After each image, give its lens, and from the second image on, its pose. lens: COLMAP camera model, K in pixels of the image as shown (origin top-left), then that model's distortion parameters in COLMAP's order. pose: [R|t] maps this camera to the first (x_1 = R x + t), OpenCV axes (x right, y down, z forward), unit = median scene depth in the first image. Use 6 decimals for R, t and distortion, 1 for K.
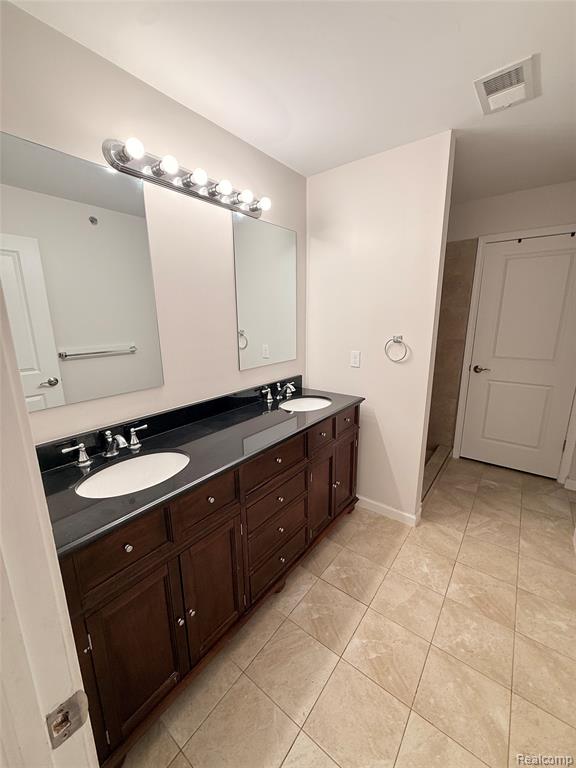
lens RADIAL K [[306.2, 0, 288.3], [0, 306.2, 382.5], [0, 0, 1]] dist [-0.000414, -0.000311]
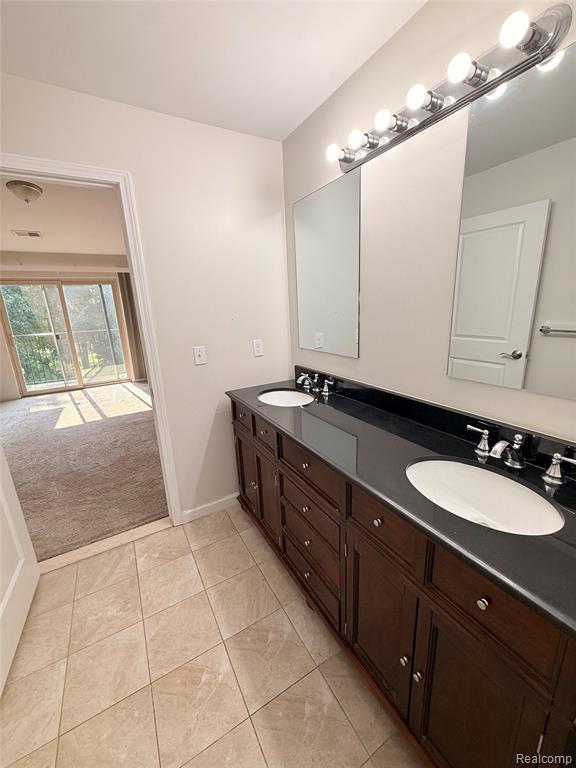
lens RADIAL K [[306.2, 0, 288.3], [0, 306.2, 382.5], [0, 0, 1]] dist [-0.000414, -0.000311]
pose [[-0.379830, 0.261785, -0.887242, 0.678745], [-0.149945, 0.929015, 0.338302, -0.243531], [0.912823, 0.261535, -0.313614, 1.145282]]
